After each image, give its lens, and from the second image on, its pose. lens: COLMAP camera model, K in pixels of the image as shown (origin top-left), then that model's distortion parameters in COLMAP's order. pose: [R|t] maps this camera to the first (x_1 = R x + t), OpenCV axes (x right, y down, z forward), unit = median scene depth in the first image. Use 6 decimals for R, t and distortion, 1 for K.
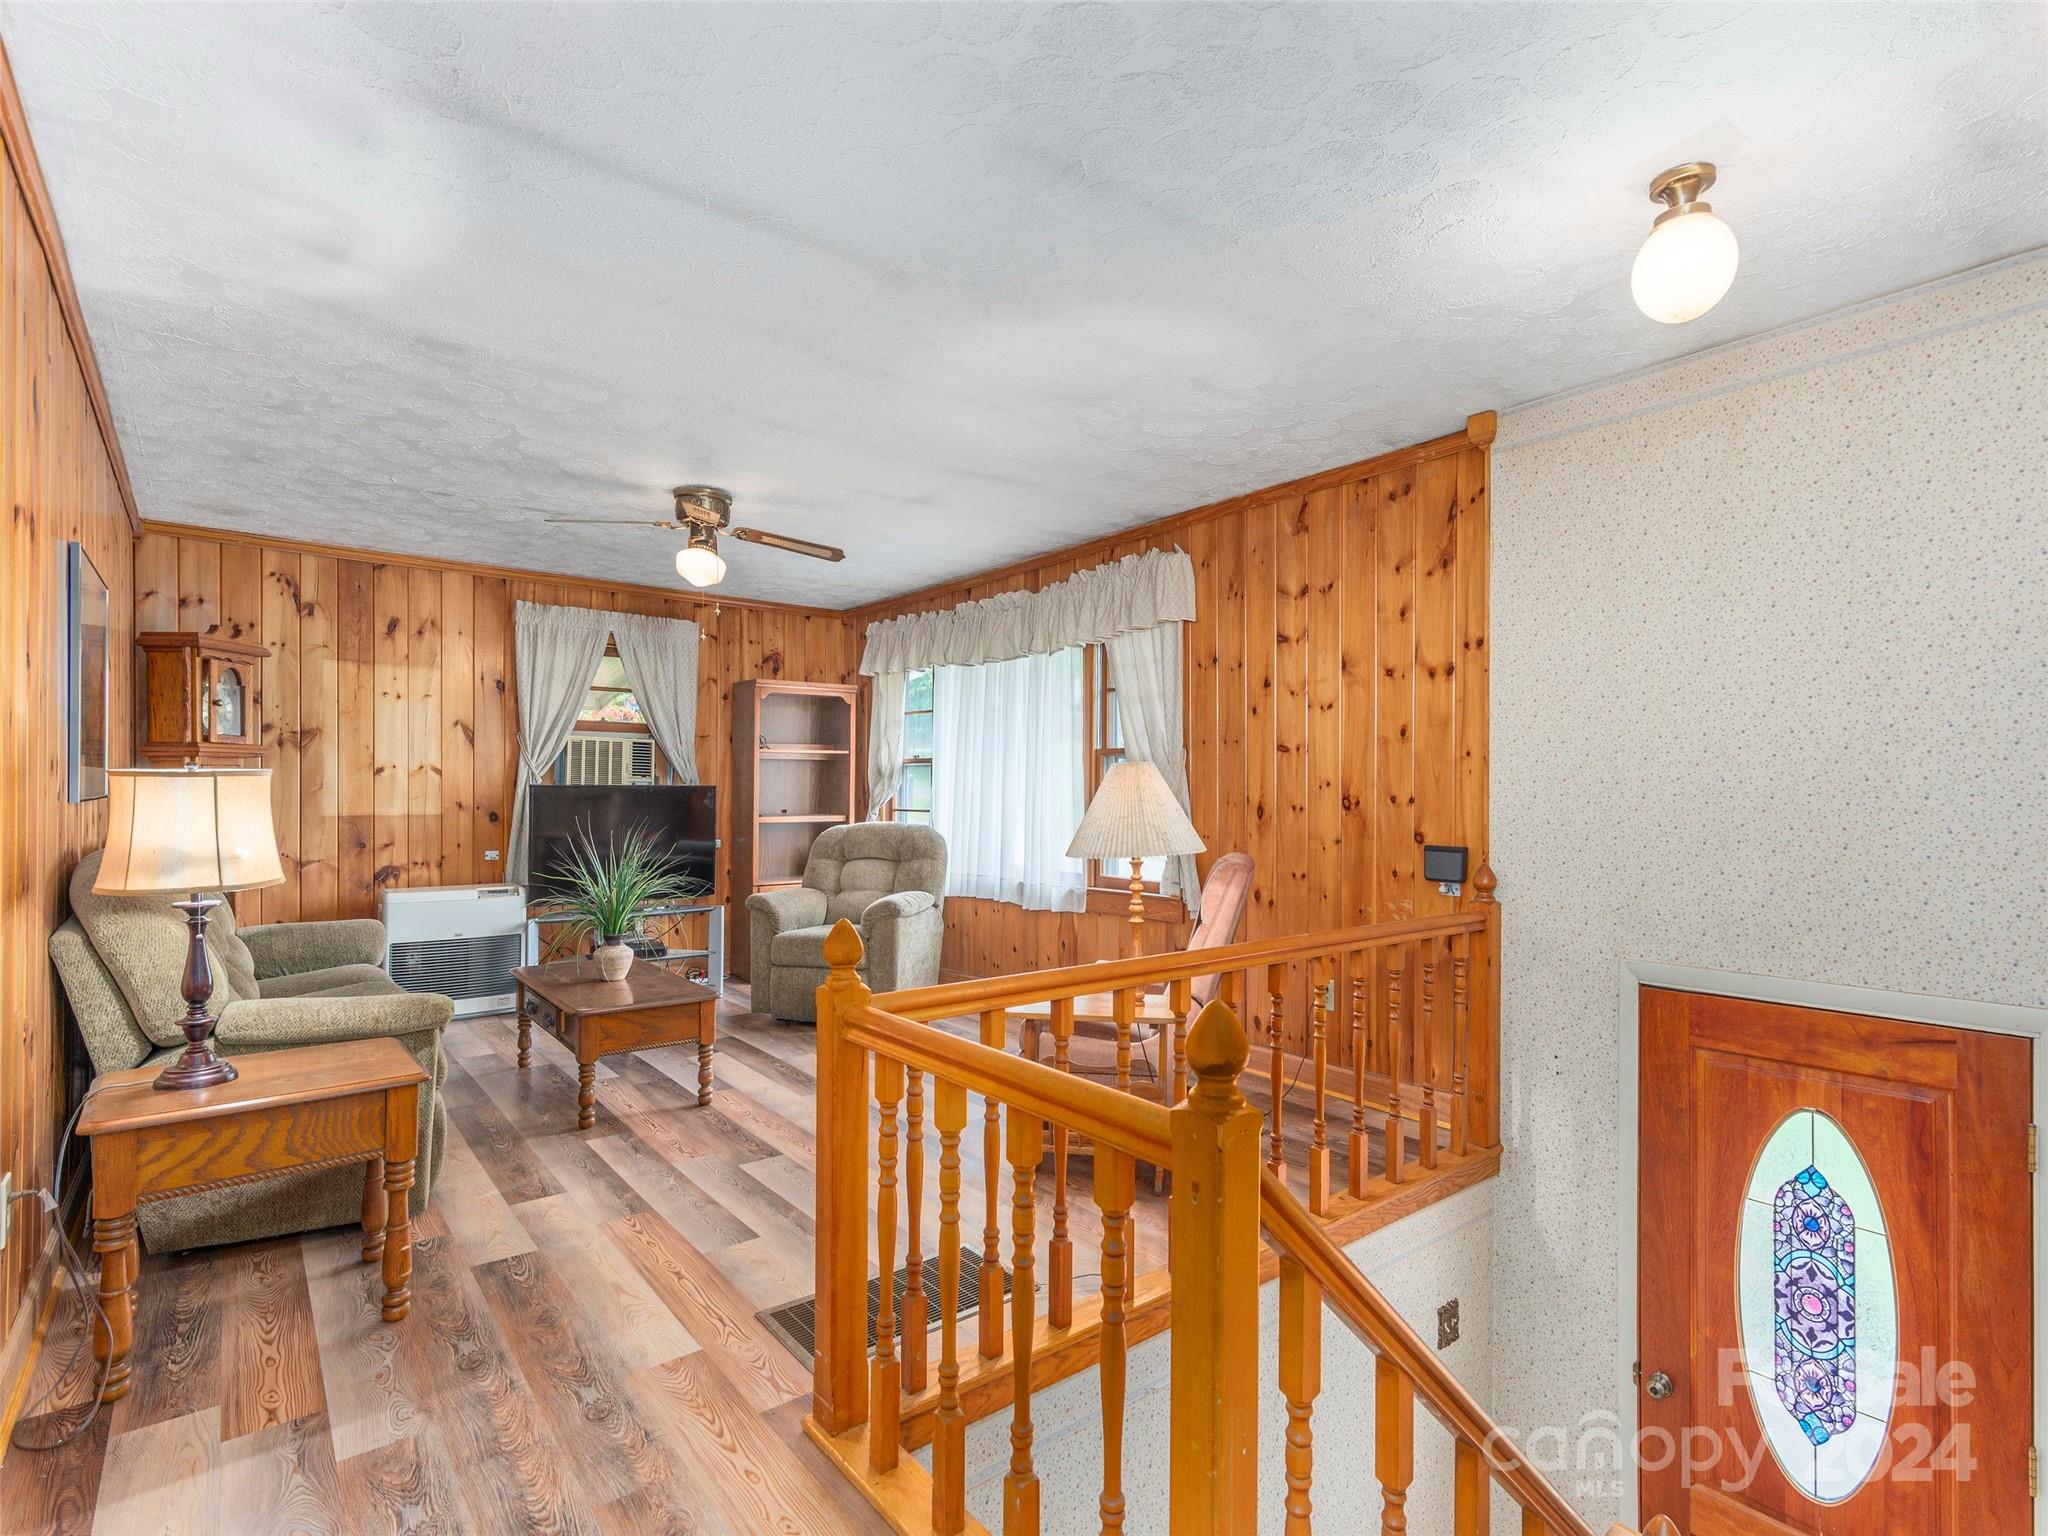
lens RADIAL K [[997.8, 0, 1028.6], [0, 997.8, 785.0], [0, 0, 1]] dist [0.000286, -0.000029]
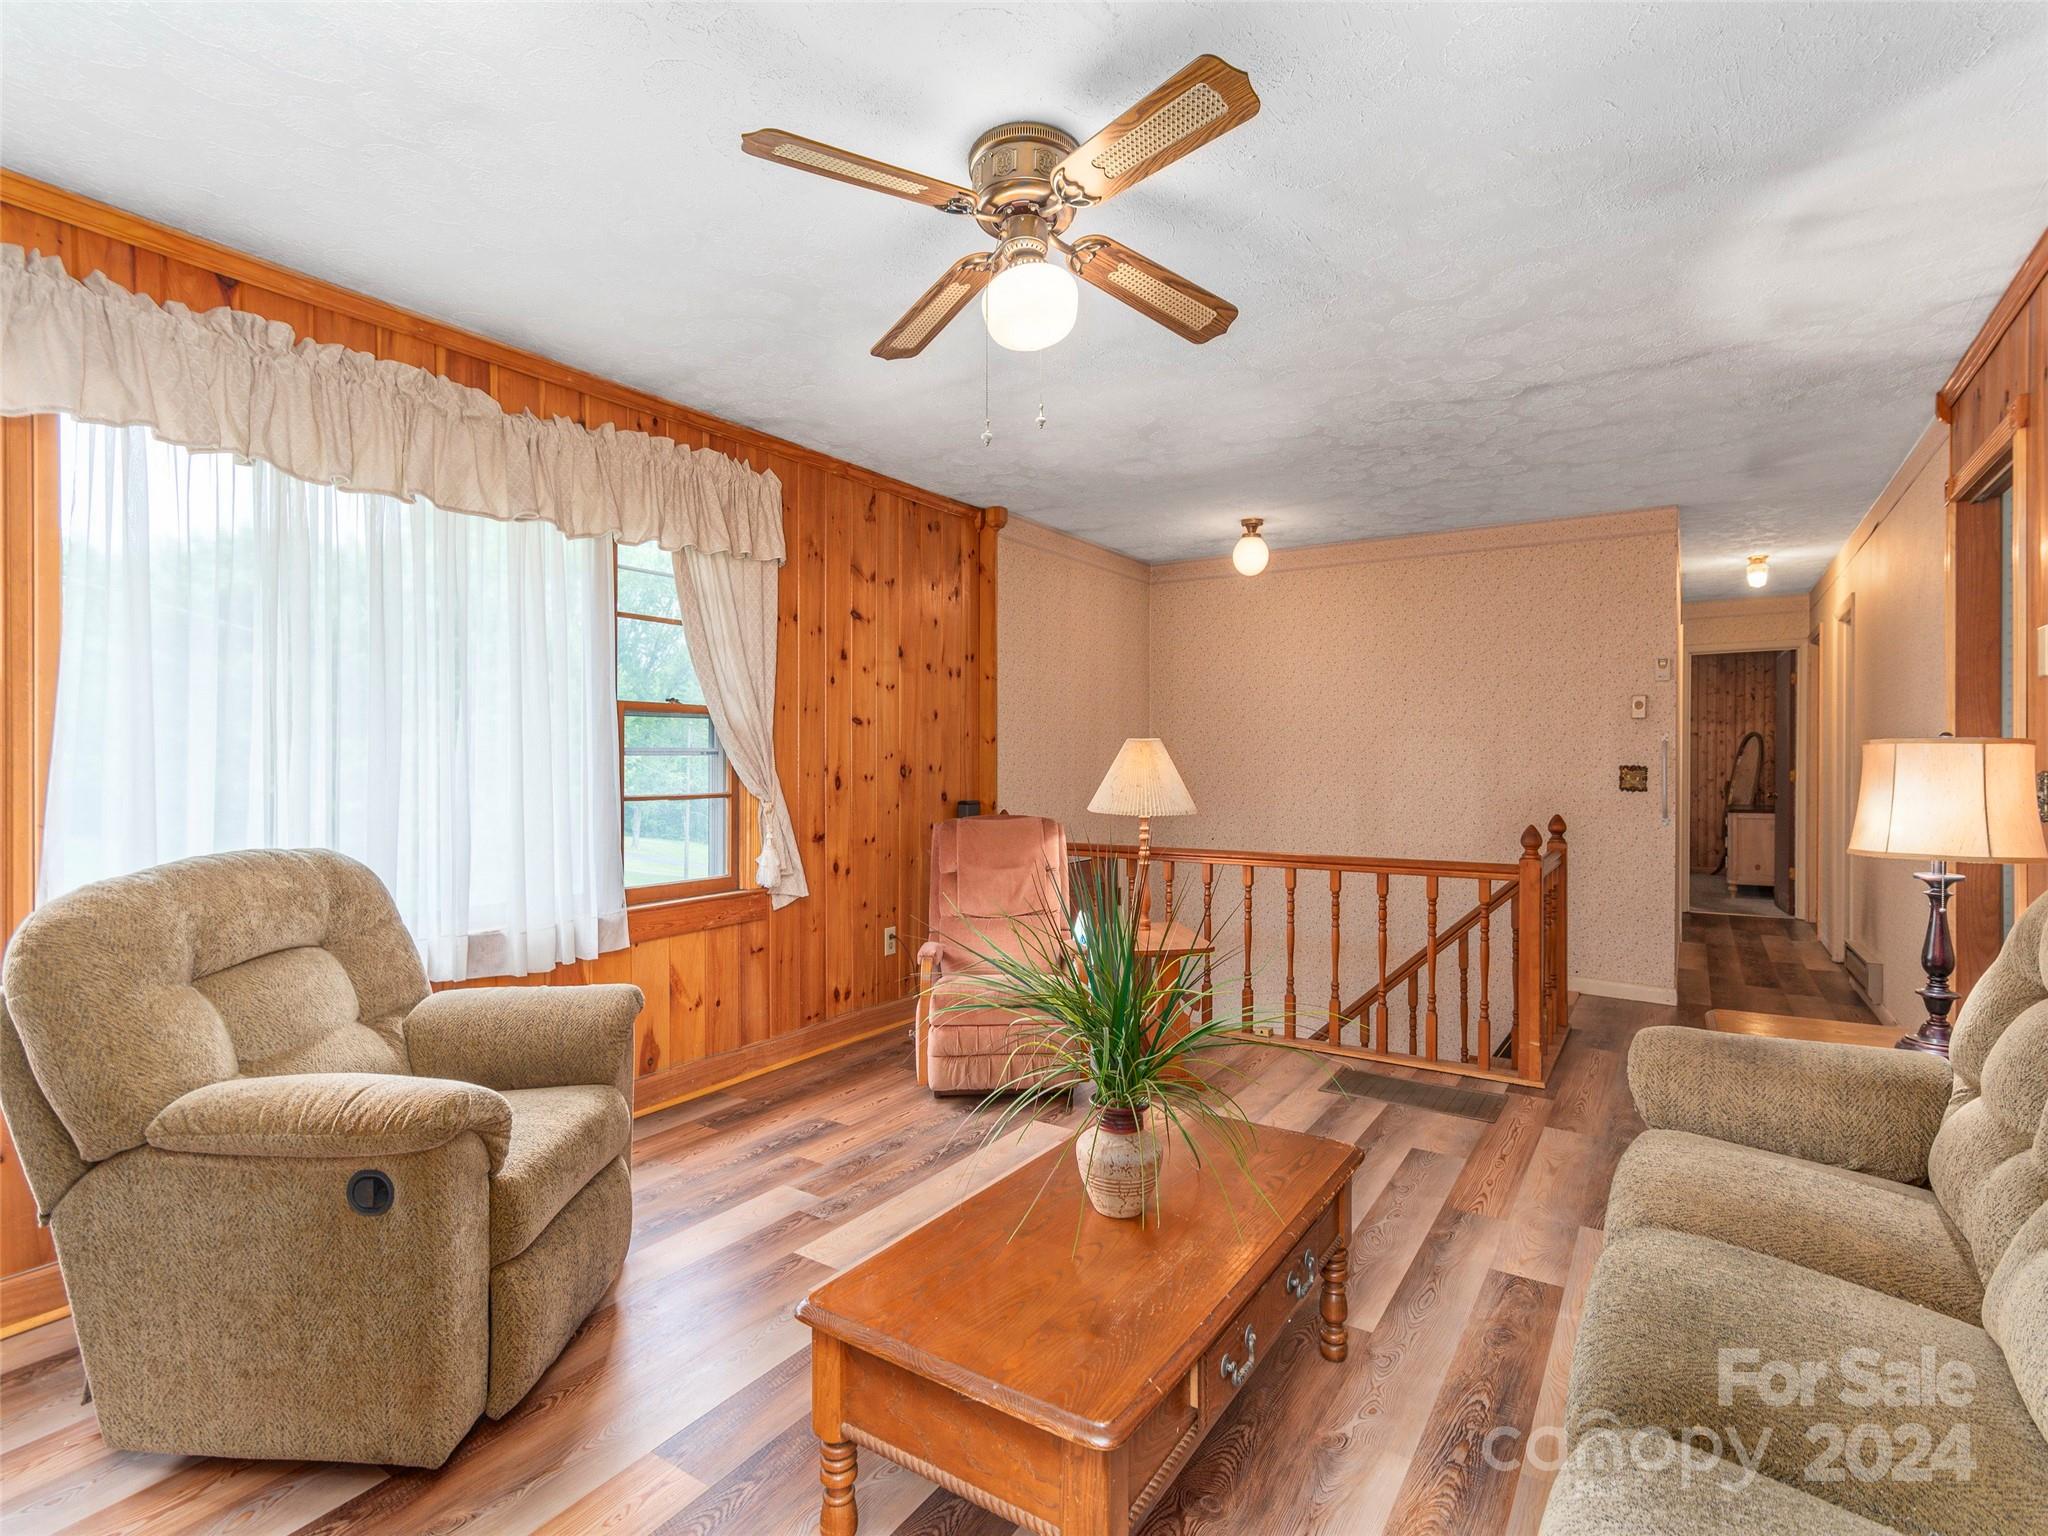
lens RADIAL K [[1012.4, 0, 1024.0], [0, 1012.4, 768.0], [0, 0, 1]] dist [0.001670, 0.000057]
pose [[-0.305912, -0.007956, 0.952027, -0.829215], [-0.002059, 0.999968, 0.007695, 0.003904], [-0.952058, 0.000394, -0.305918, 1.191657]]
